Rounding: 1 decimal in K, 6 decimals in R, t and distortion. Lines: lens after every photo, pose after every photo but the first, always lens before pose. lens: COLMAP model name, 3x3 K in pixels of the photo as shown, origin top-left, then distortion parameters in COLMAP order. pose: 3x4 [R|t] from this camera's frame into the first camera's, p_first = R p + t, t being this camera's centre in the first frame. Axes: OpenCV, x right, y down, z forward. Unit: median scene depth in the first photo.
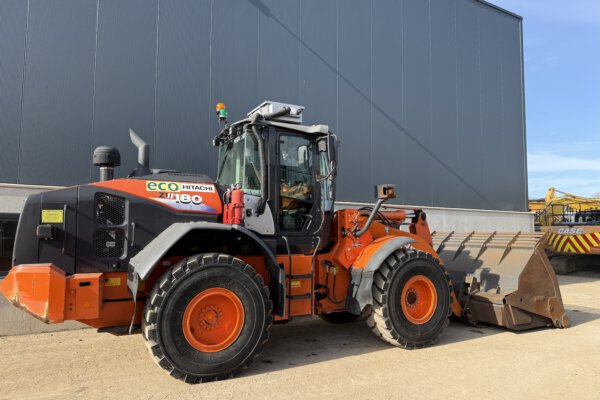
lens RADIAL K [[421.5, 0, 300.0], [0, 421.5, 200.0], [0, 0, 1]] dist [0.021911, -0.005212]
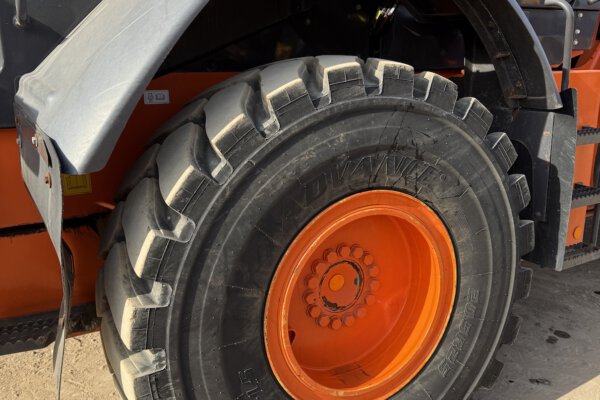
lens RADIAL K [[520.6, 0, 300.0], [0, 520.6, 200.0], [0, 0, 1]] dist [0.030518, -0.011445]
pose [[0.998848, -0.014874, 0.045631, -0.247026], [-0.000706, 0.946111, 0.323841, 0.105121], [-0.047989, -0.323500, 0.945010, 0.667047]]
